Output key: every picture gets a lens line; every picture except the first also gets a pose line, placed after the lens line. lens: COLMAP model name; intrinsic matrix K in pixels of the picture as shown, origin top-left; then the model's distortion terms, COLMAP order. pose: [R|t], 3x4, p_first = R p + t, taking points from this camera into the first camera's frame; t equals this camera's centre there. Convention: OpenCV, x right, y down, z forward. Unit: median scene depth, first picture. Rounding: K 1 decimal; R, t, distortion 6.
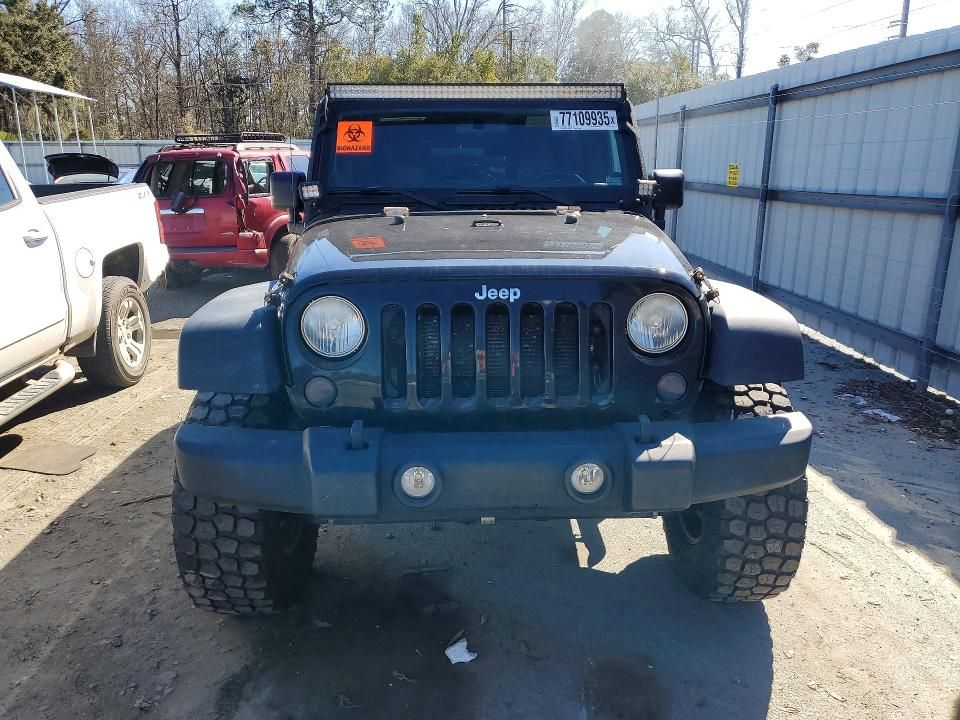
lens RADIAL K [[795.3, 0, 478.3], [0, 795.3, 376.9], [0, 0, 1]] dist [0.087139, -0.125383]
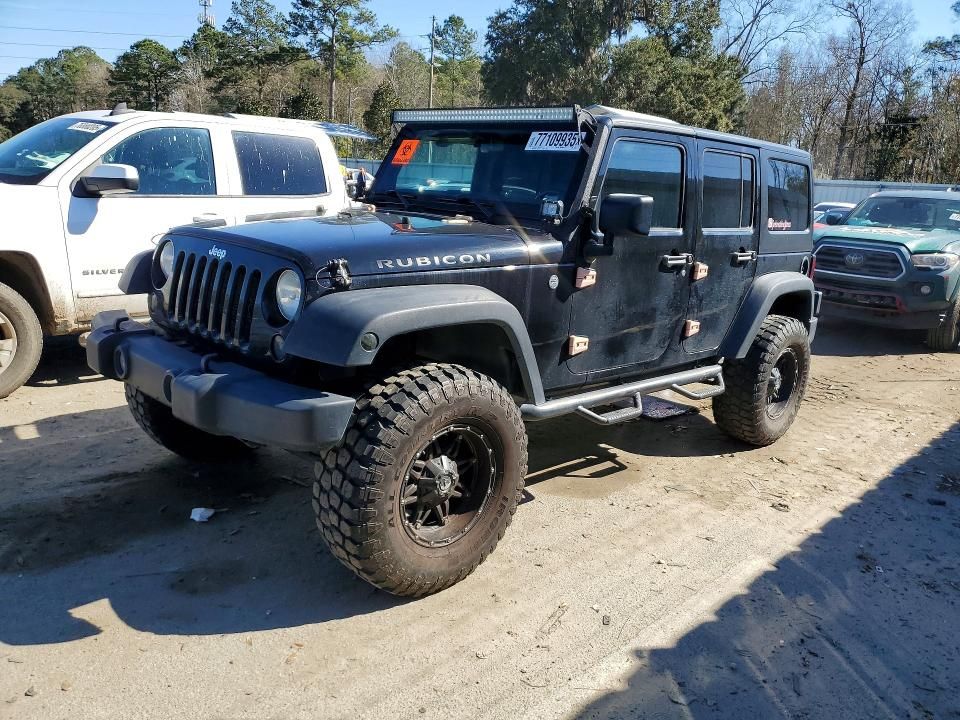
lens RADIAL K [[814.6, 0, 480.0], [0, 814.6, 360.0], [0, 0, 1]] dist [0.011614, 0.004376]
pose [[0.641689, 0.205711, -0.738862, 0.907960], [-0.258662, 0.964964, 0.044017, -0.068007], [0.722031, 0.162870, 0.672417, 0.267160]]
